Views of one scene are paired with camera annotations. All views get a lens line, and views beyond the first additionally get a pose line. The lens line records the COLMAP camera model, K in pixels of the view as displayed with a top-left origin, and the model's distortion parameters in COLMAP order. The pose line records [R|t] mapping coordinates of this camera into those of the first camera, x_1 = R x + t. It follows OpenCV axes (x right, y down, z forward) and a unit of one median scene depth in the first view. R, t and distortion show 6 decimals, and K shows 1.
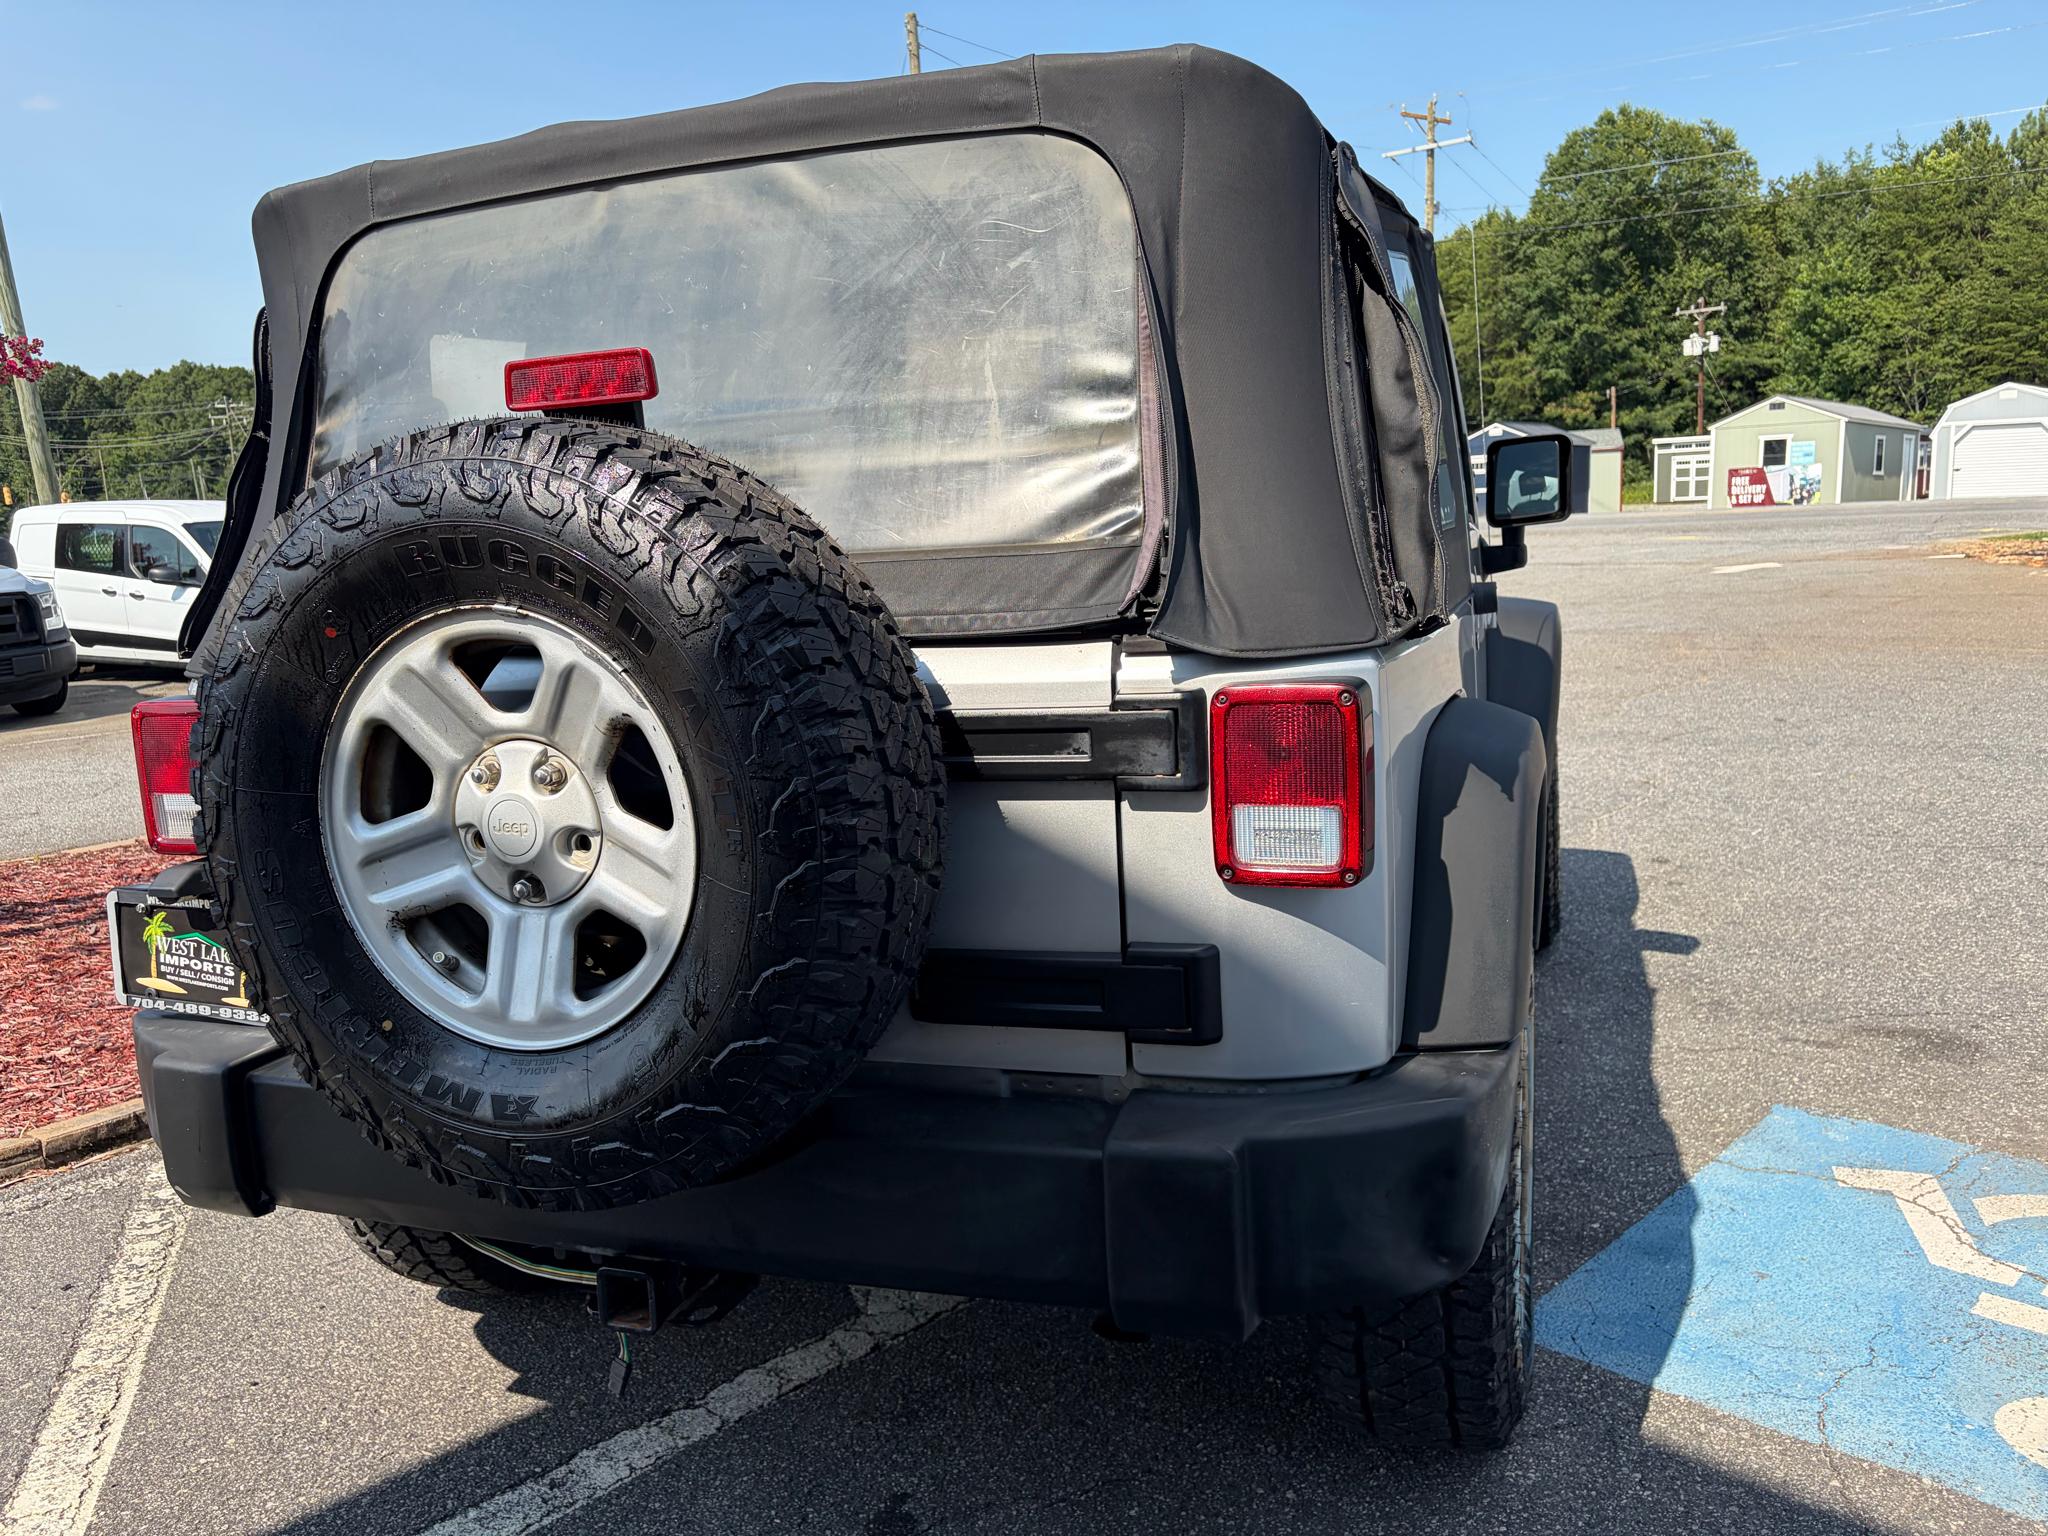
lens RADIAL K [[1564.0, 0, 991.7], [0, 1564.0, 790.3], [0, 0, 1]] dist [0.072186, -0.087078]
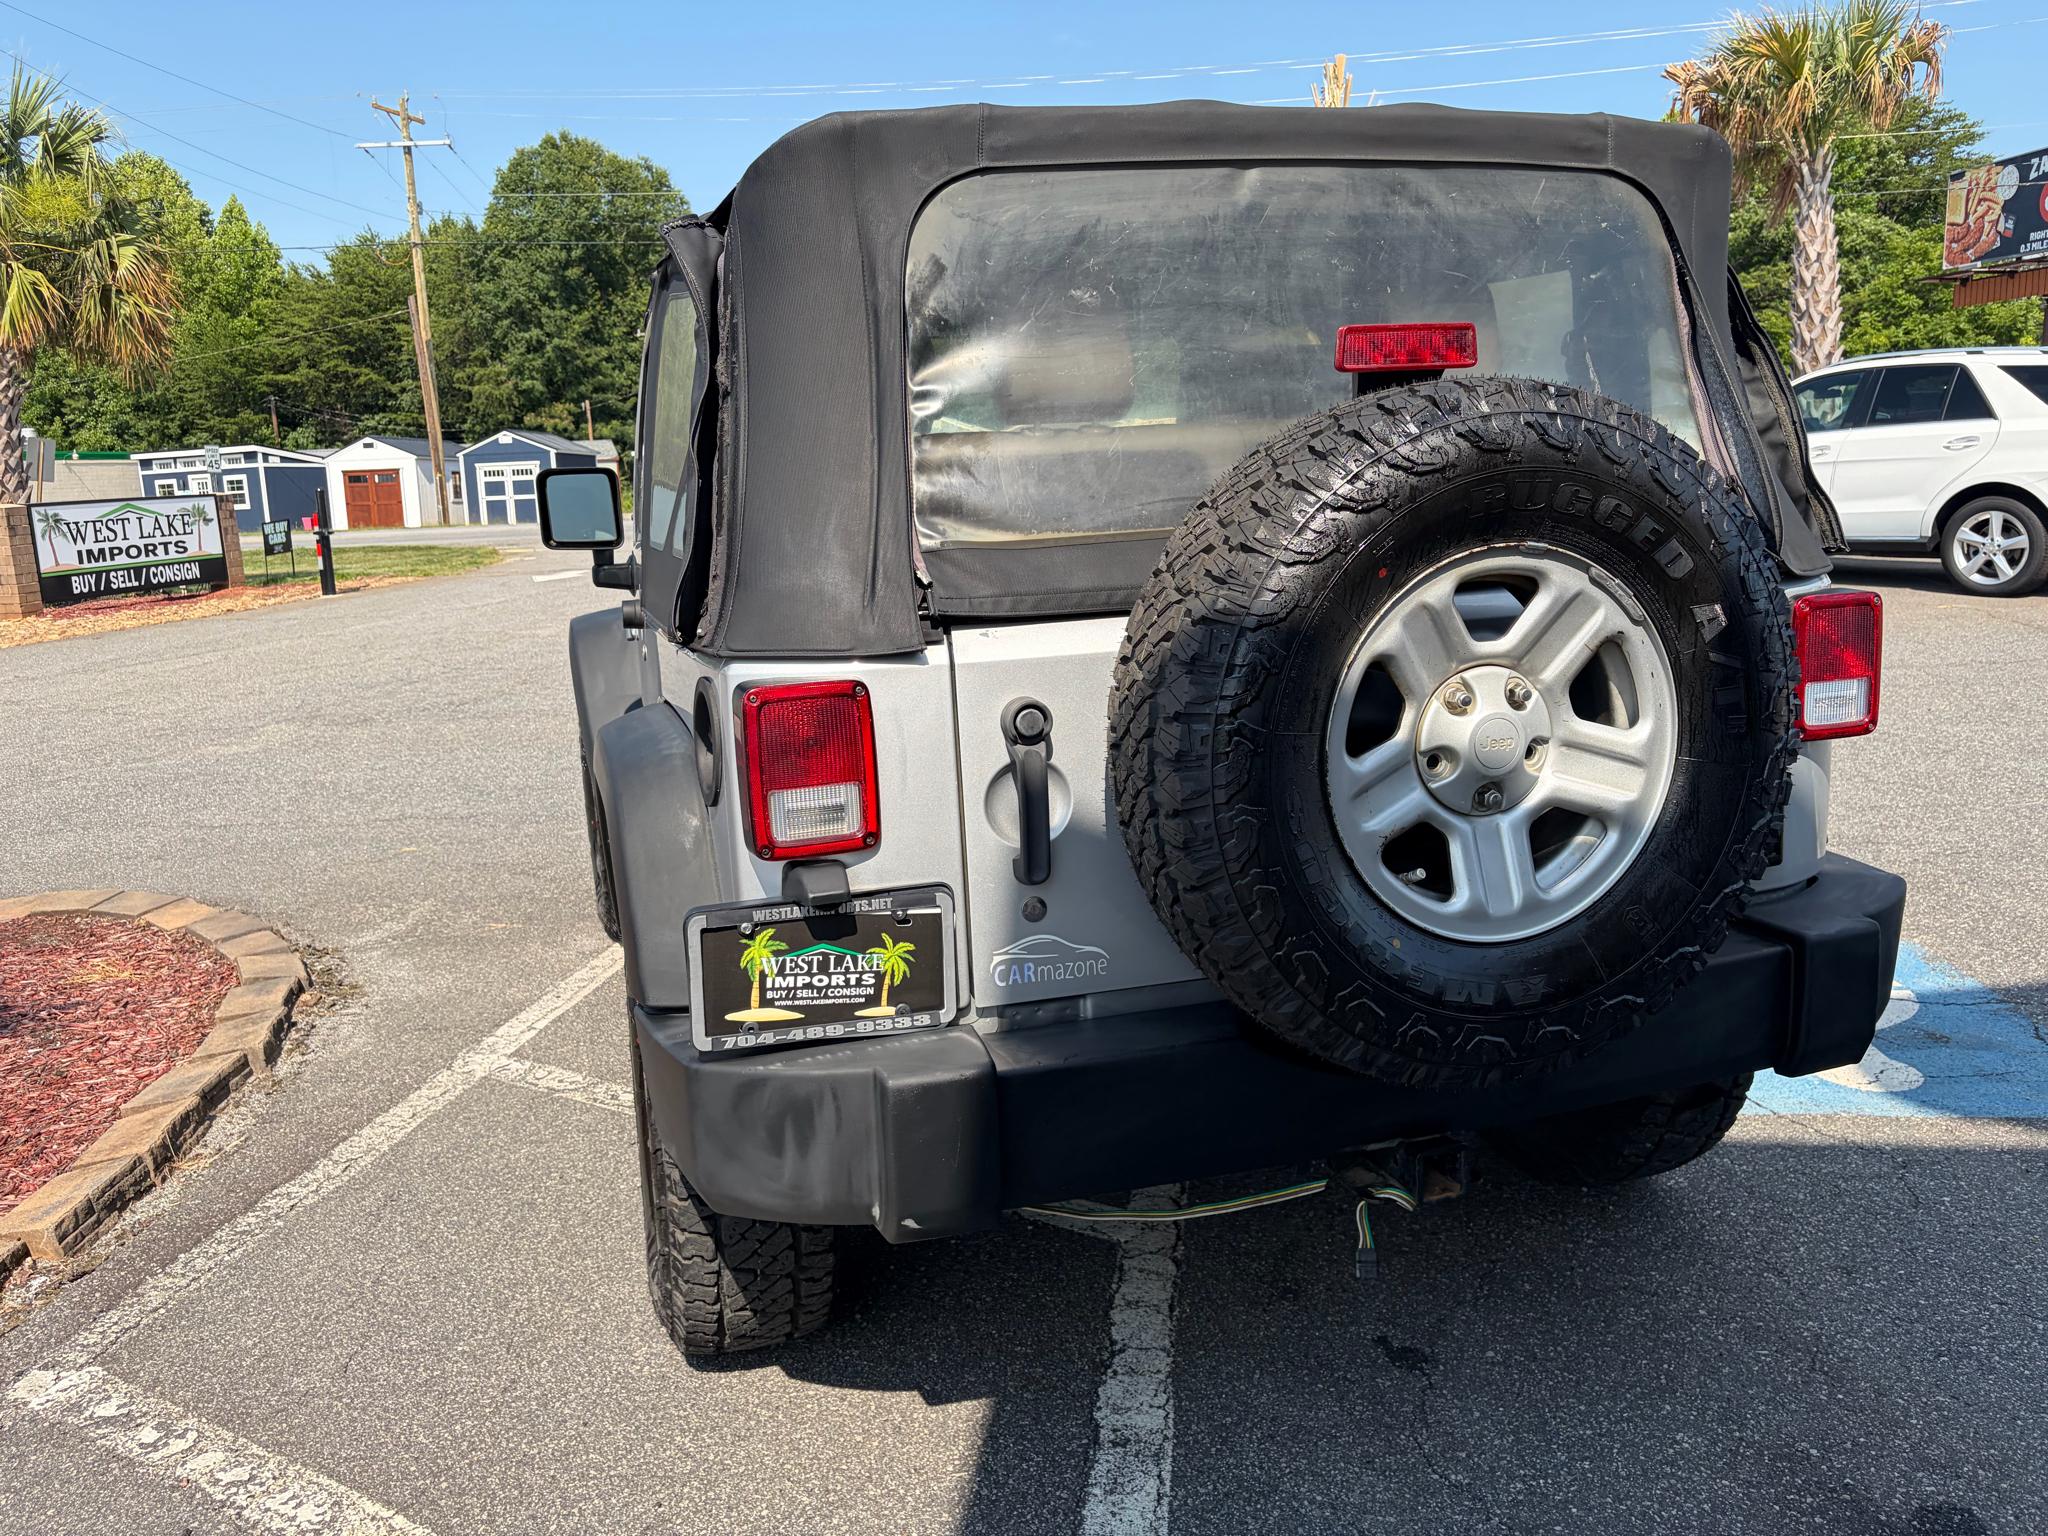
lens RADIAL K [[1573.8, 0, 1015.3], [0, 1573.8, 777.4], [0, 0, 1]] dist [0.060043, -0.075655]
pose [[0.791673, -0.096701, 0.603244, -0.928074], [0.105555, 0.994195, 0.020844, -0.009015], [-0.601758, 0.047174, 0.797284, 0.229770]]
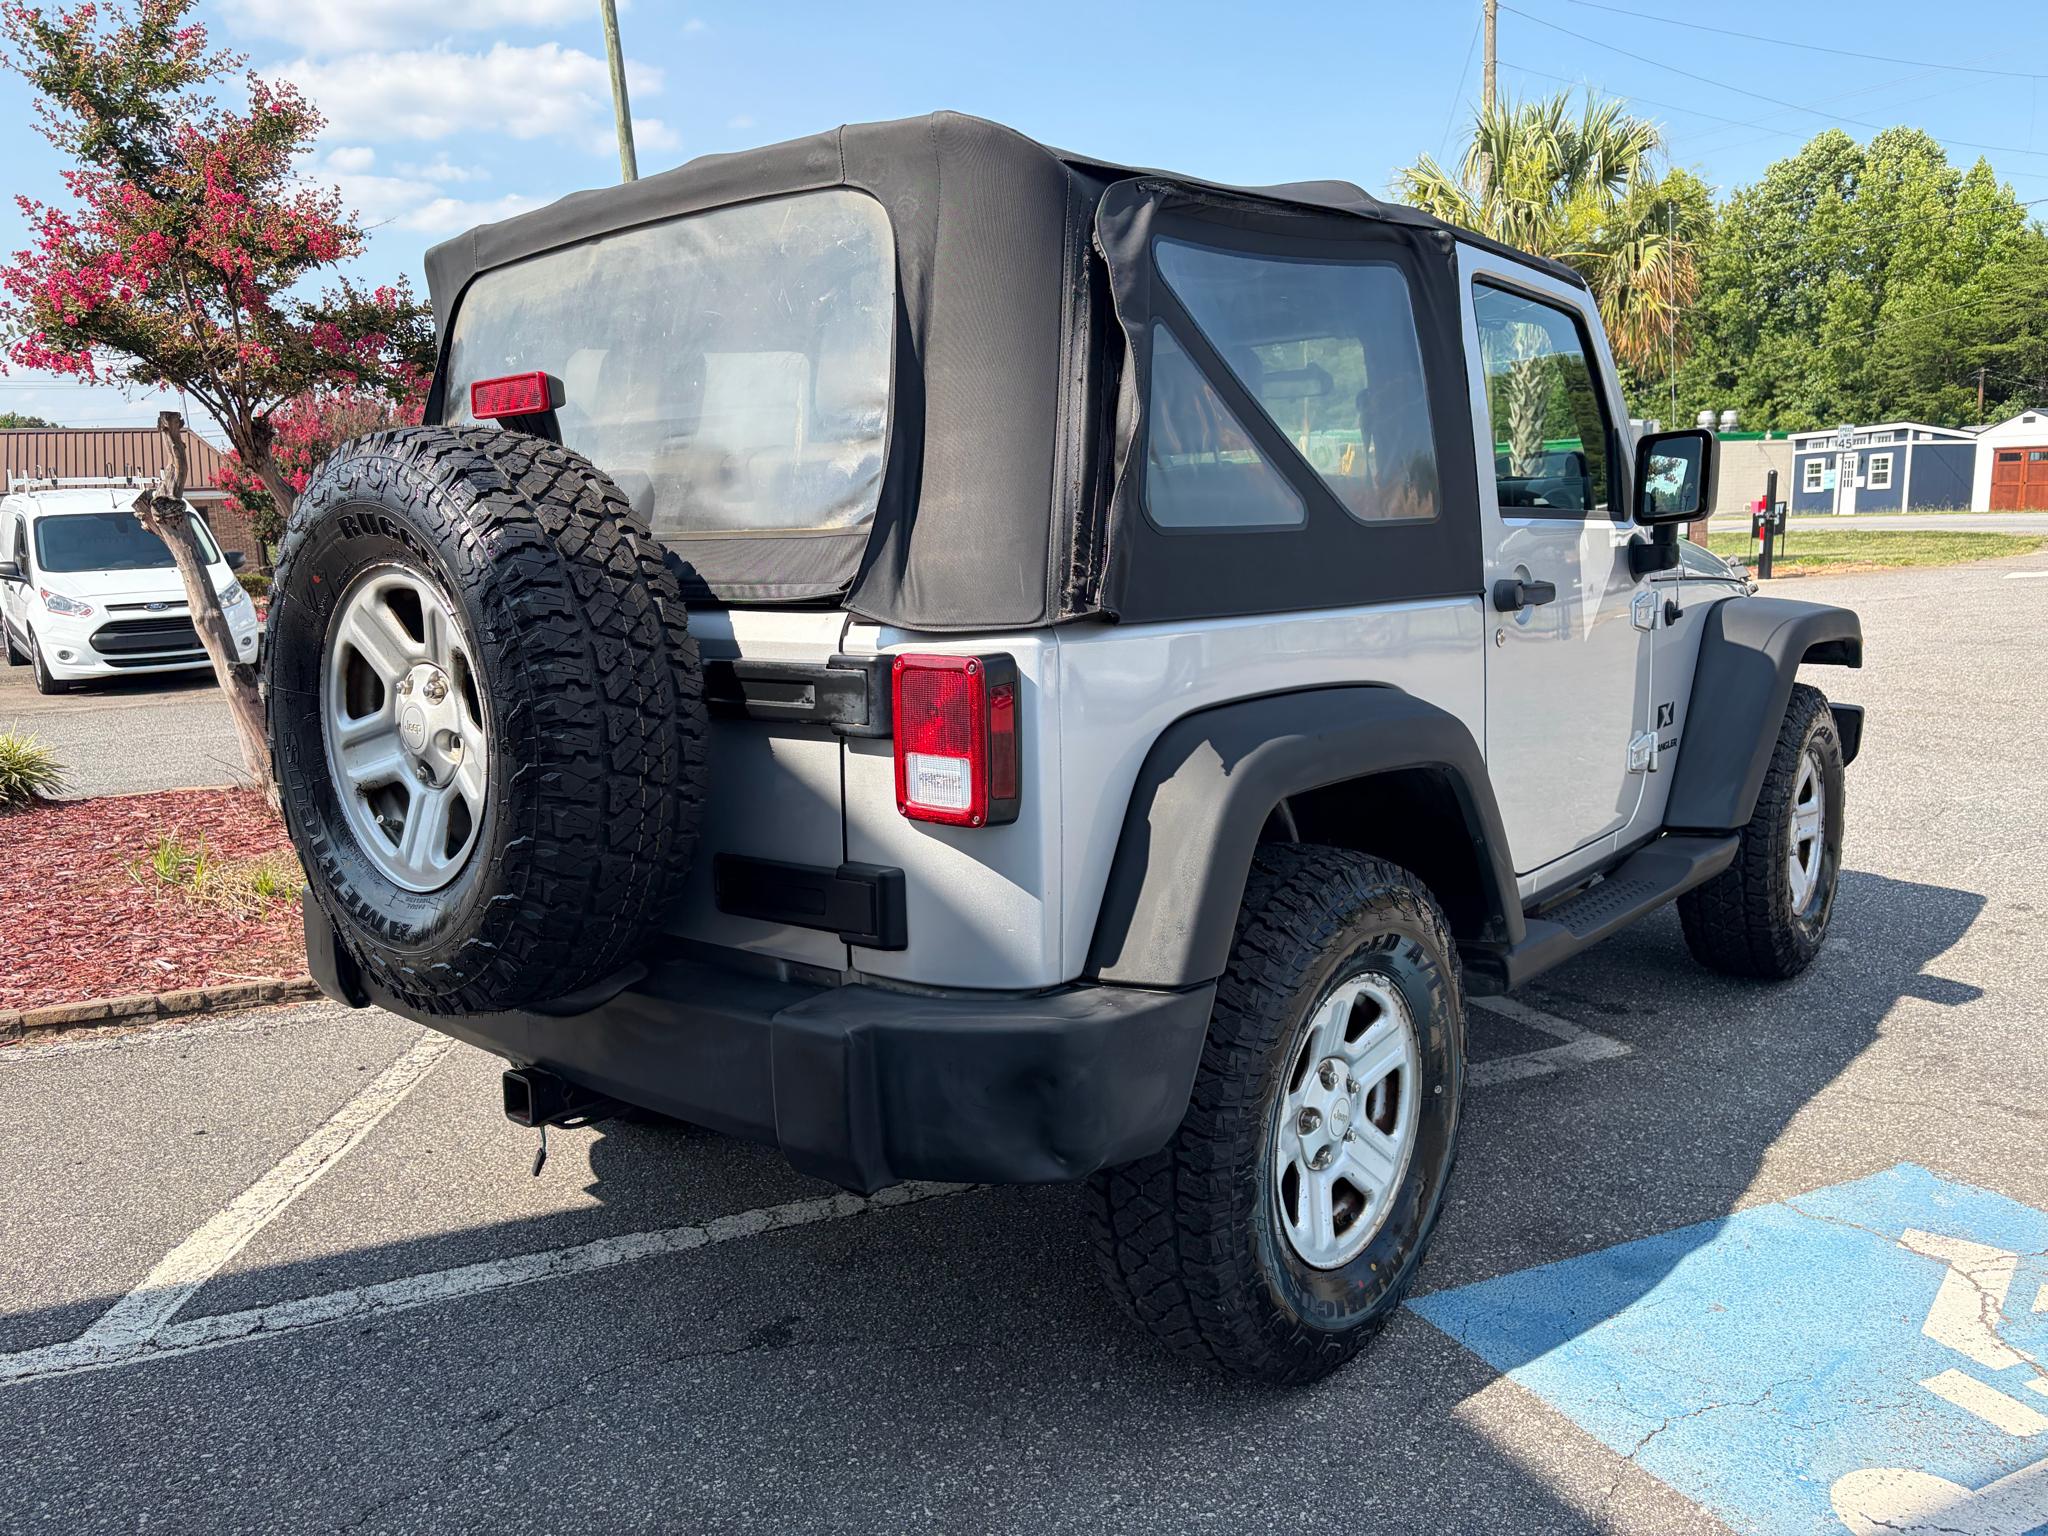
lens RADIAL K [[1564.0, 0, 991.7], [0, 1564.0, 790.3], [0, 0, 1]] dist [0.072186, -0.087078]
pose [[0.932343, 0.085041, -0.351431, 0.477516], [-0.079813, 0.996377, 0.029367, -0.001538], [0.352655, 0.000669, 0.935753, -0.073655]]
